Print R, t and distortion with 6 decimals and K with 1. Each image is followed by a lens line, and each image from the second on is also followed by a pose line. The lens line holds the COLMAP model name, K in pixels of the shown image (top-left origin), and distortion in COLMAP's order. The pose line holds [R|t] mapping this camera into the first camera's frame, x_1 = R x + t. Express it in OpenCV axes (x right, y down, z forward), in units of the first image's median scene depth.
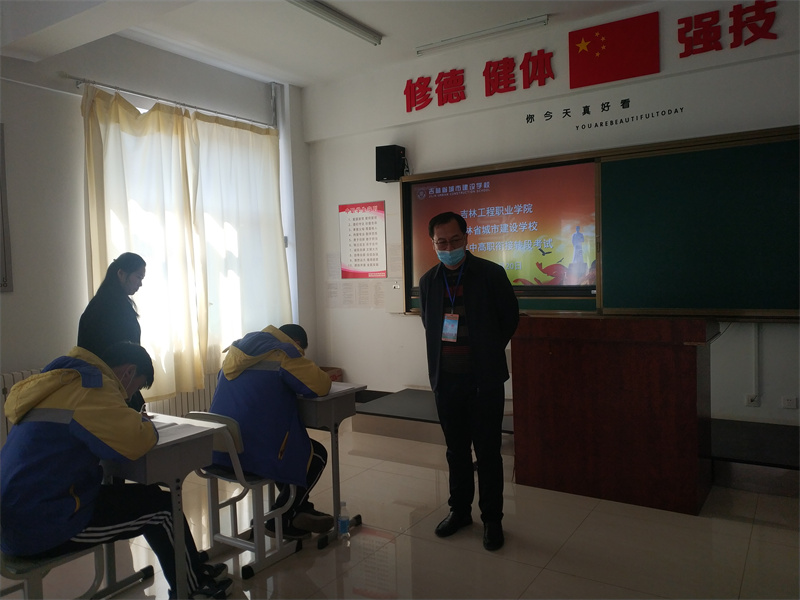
lens RADIAL K [[640.7, 0, 391.7], [0, 640.7, 311.0], [0, 0, 1]] dist [0.043897, -0.068427]
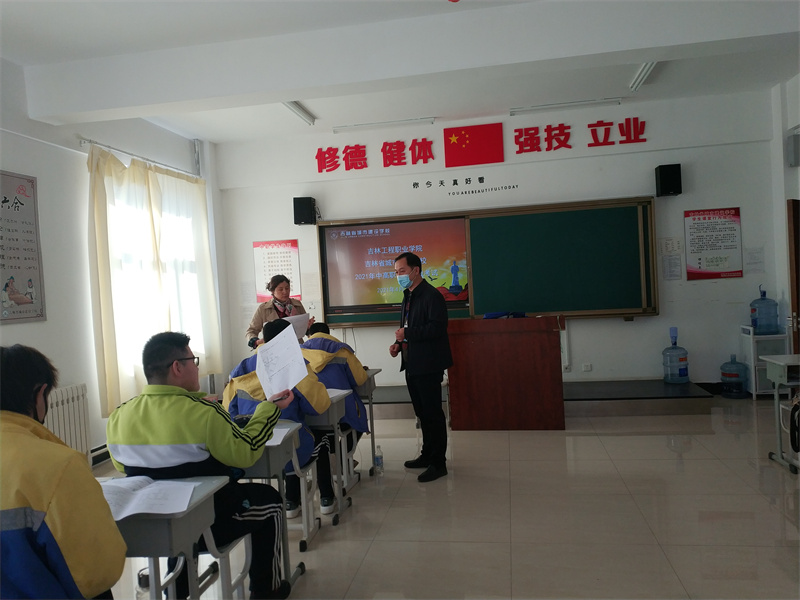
lens RADIAL K [[640.7, 0, 401.4], [0, 640.7, 312.3], [0, 0, 1]] dist [0.043897, -0.068427]
pose [[0.916919, -0.038064, 0.397255, -0.396495], [0.053490, 0.998181, -0.027817, 0.018777], [-0.395473, 0.046755, 0.917287, -0.273582]]
